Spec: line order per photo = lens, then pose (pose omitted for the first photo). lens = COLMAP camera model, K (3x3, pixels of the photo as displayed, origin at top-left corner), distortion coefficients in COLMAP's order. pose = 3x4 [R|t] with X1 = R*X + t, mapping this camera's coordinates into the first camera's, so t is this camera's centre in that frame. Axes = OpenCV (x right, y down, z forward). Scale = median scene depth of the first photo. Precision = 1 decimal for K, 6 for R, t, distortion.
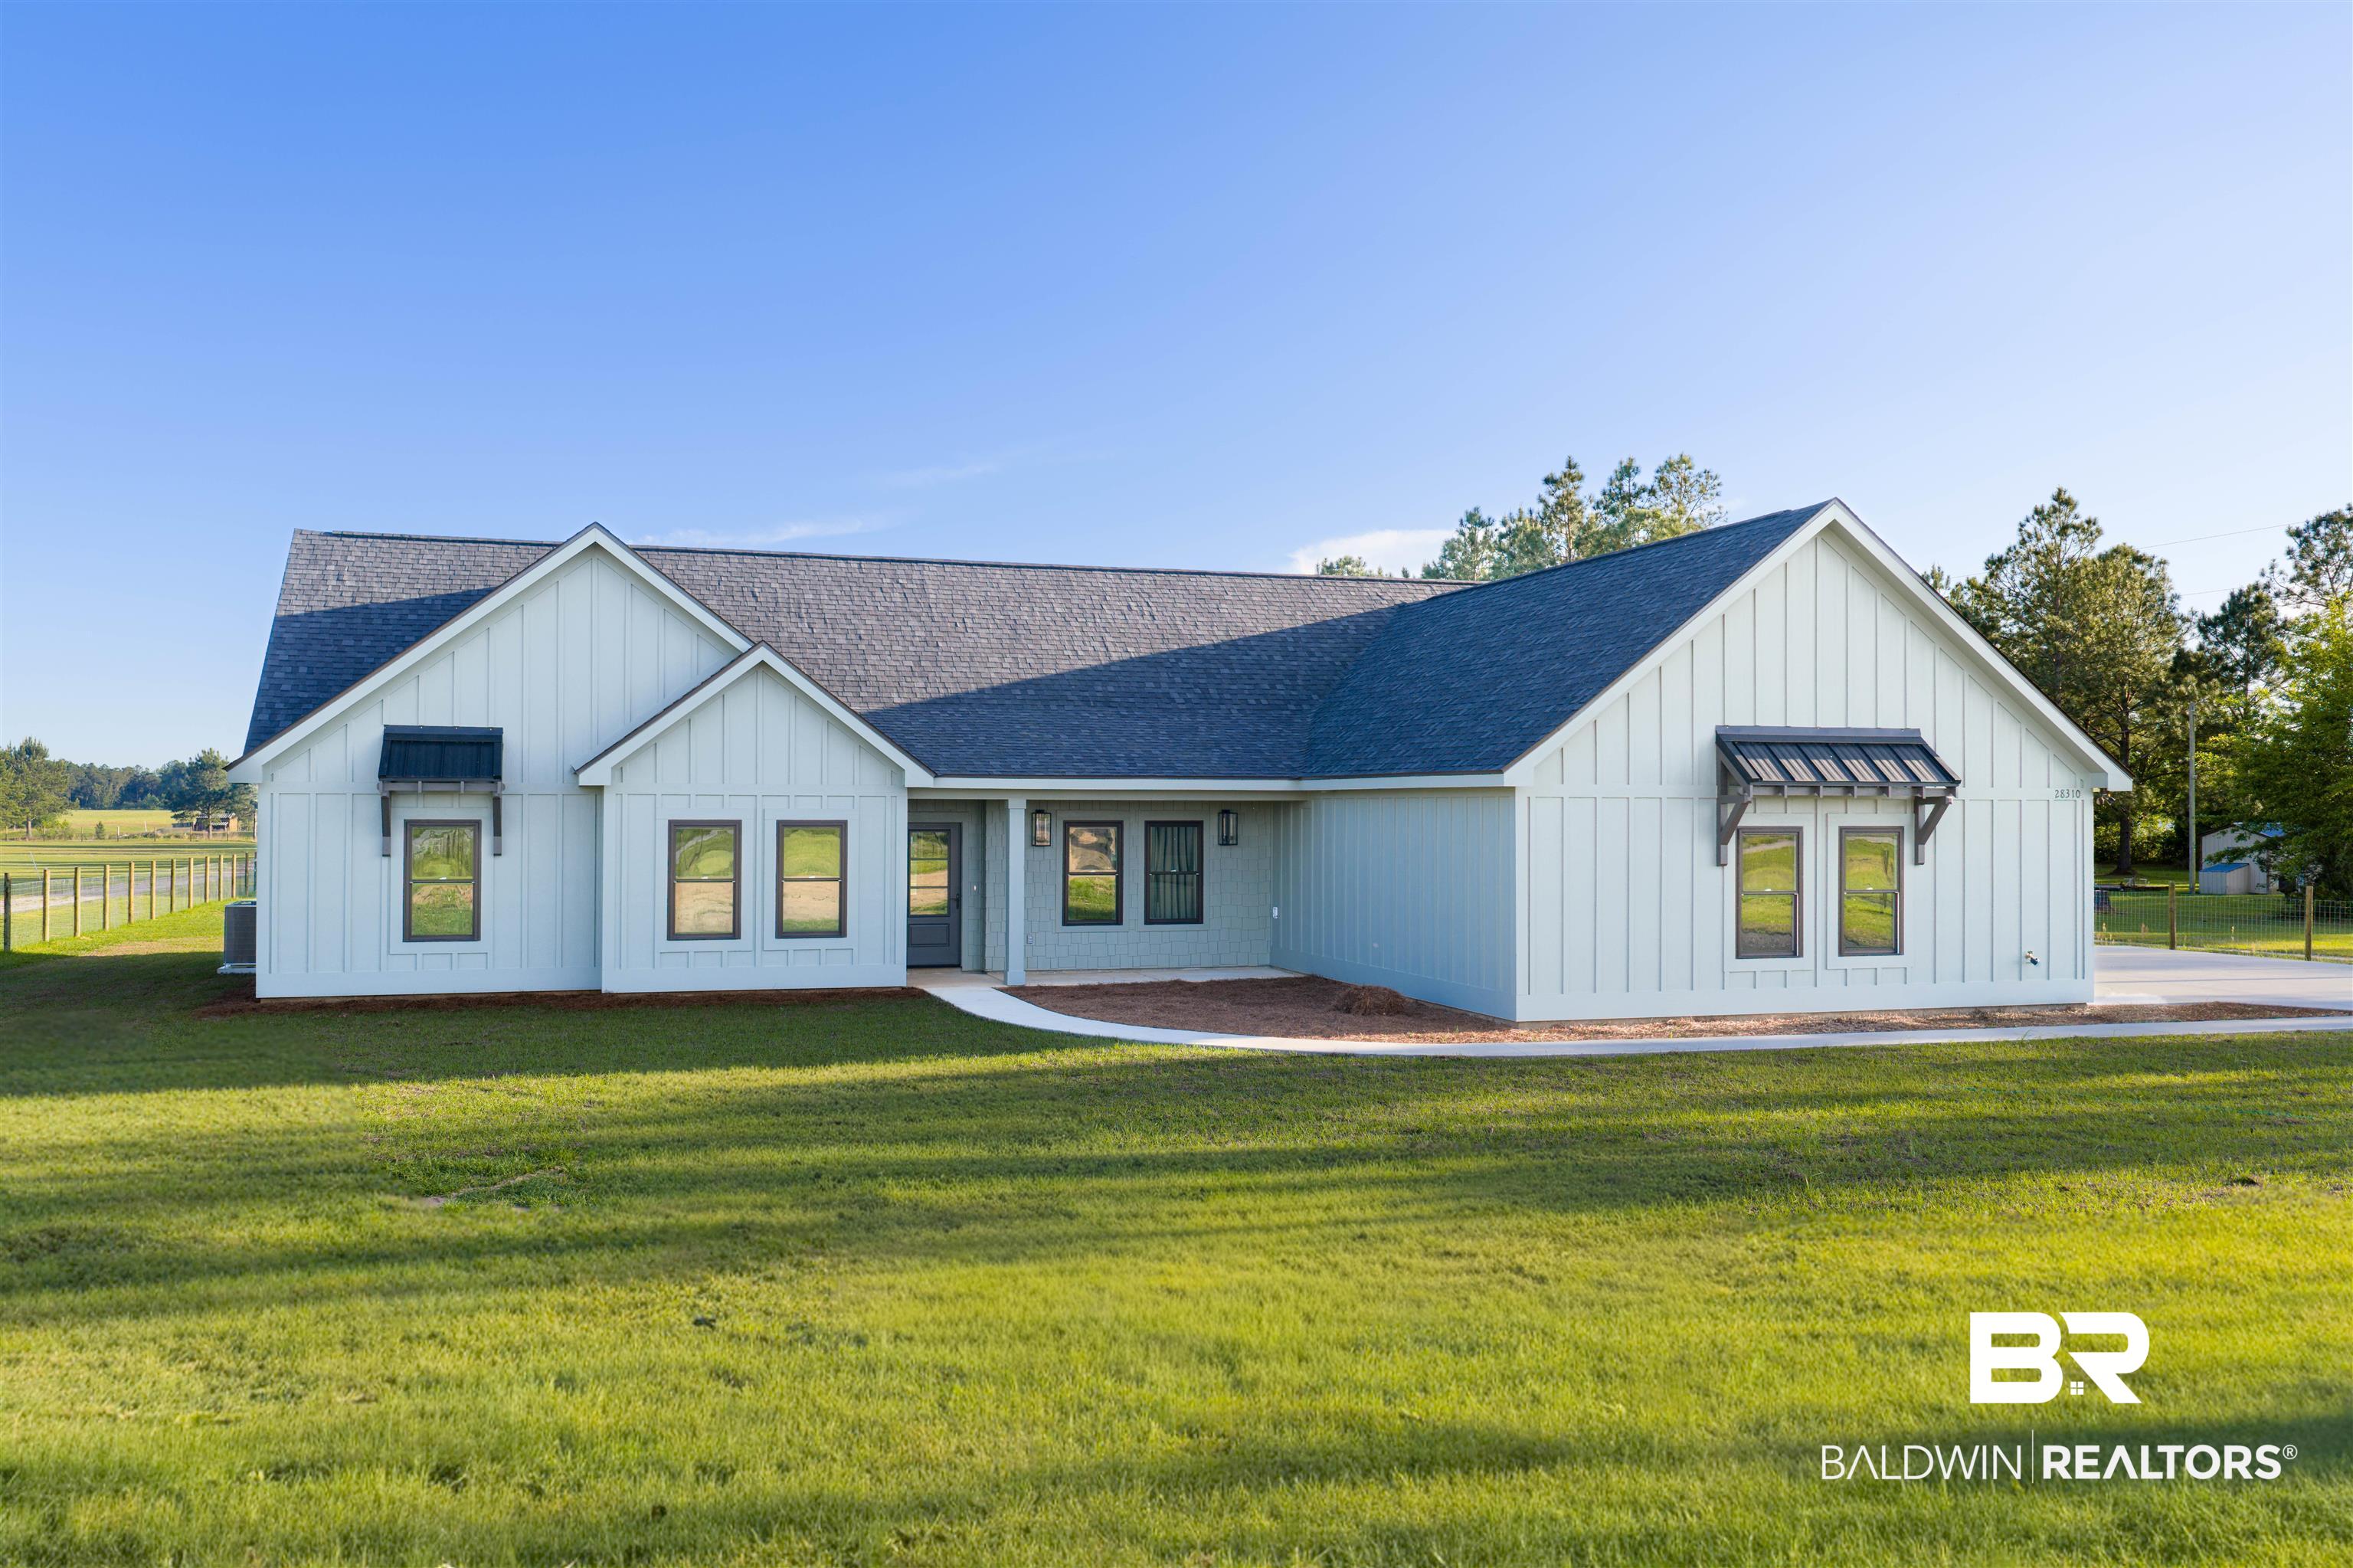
lens RADIAL K [[1931.4, 0, 1222.9], [0, 1931.4, 794.9], [0, 0, 1]] dist [0.013354, -0.005781]
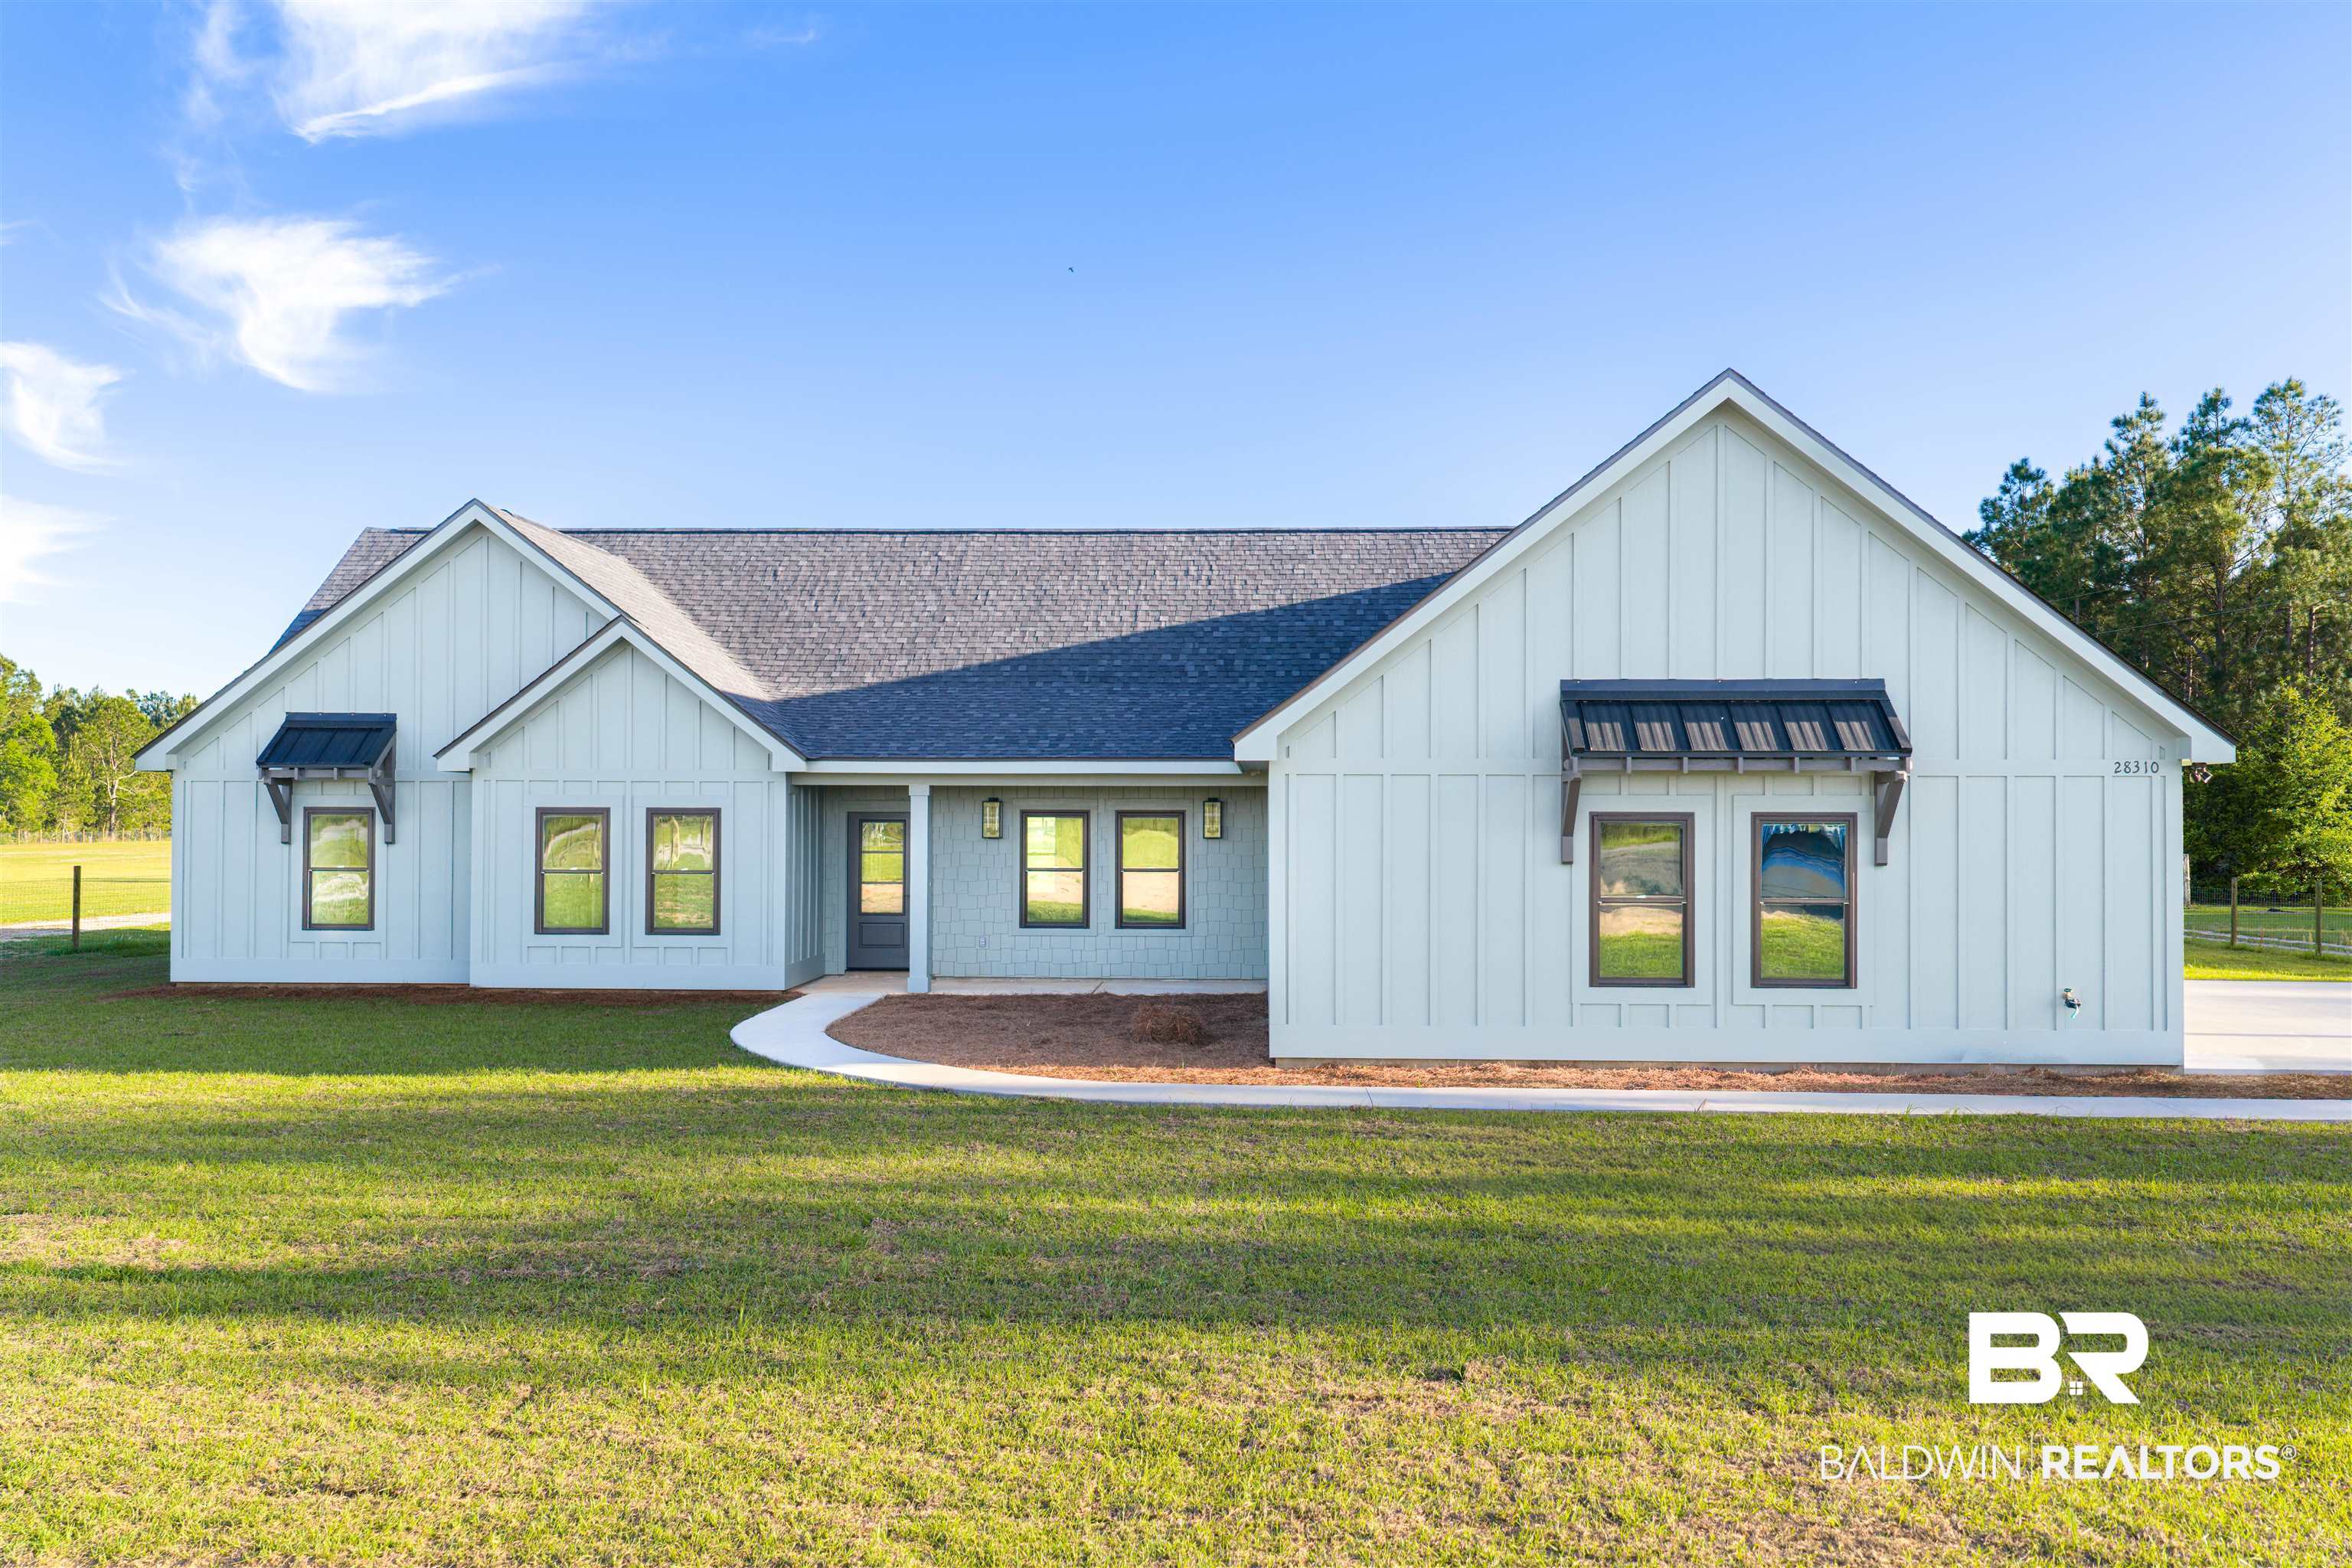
lens RADIAL K [[1973.3, 0, 1207.3], [0, 1973.3, 782.0], [0, 0, 1]] dist [0.006069, -0.005011]
pose [[0.938372, -0.005355, -0.345586, 0.355476], [0.001909, 0.999945, -0.010310, 0.011184], [0.345622, 0.009015, 0.938330, 0.201170]]
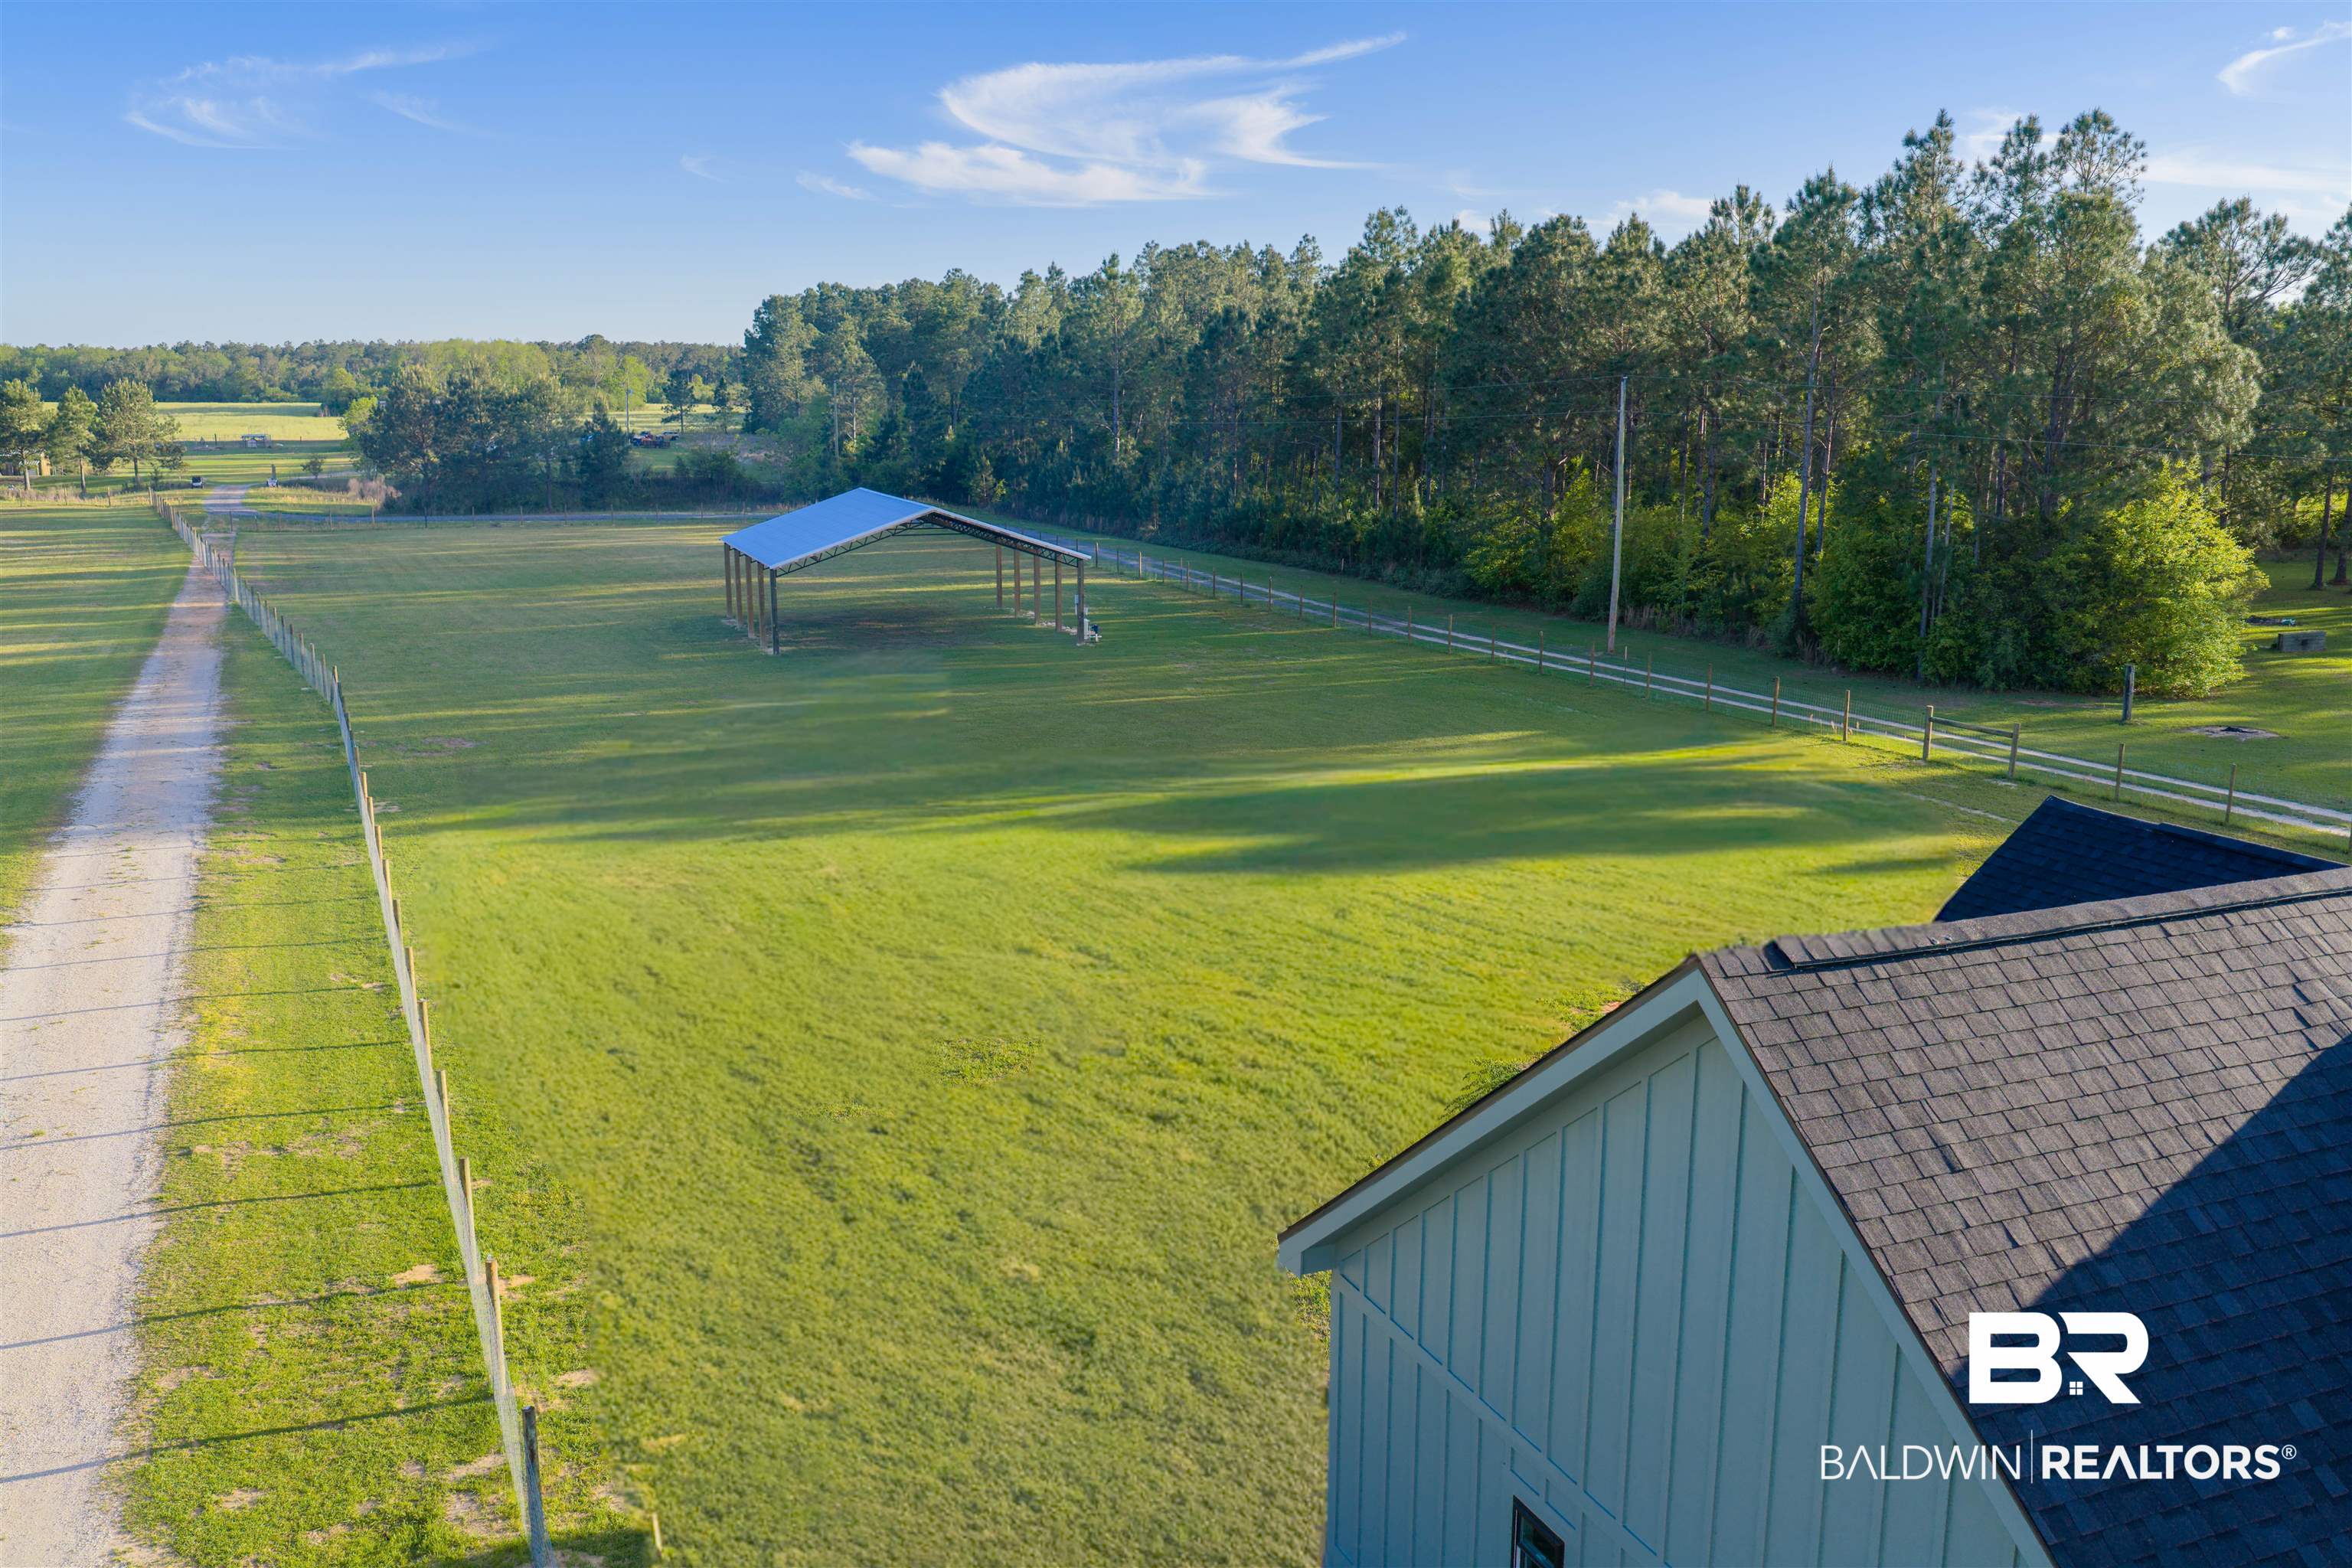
lens RADIAL K [[1973.3, 0, 1207.3], [0, 1973.3, 782.0], [0, 0, 1]] dist [0.006069, -0.005011]
pose [[0.996208, -0.017939, 0.085129, -0.709049], [-0.000111, 0.978246, 0.207446, -0.288333], [-0.086999, -0.206669, 0.974535, 0.776461]]
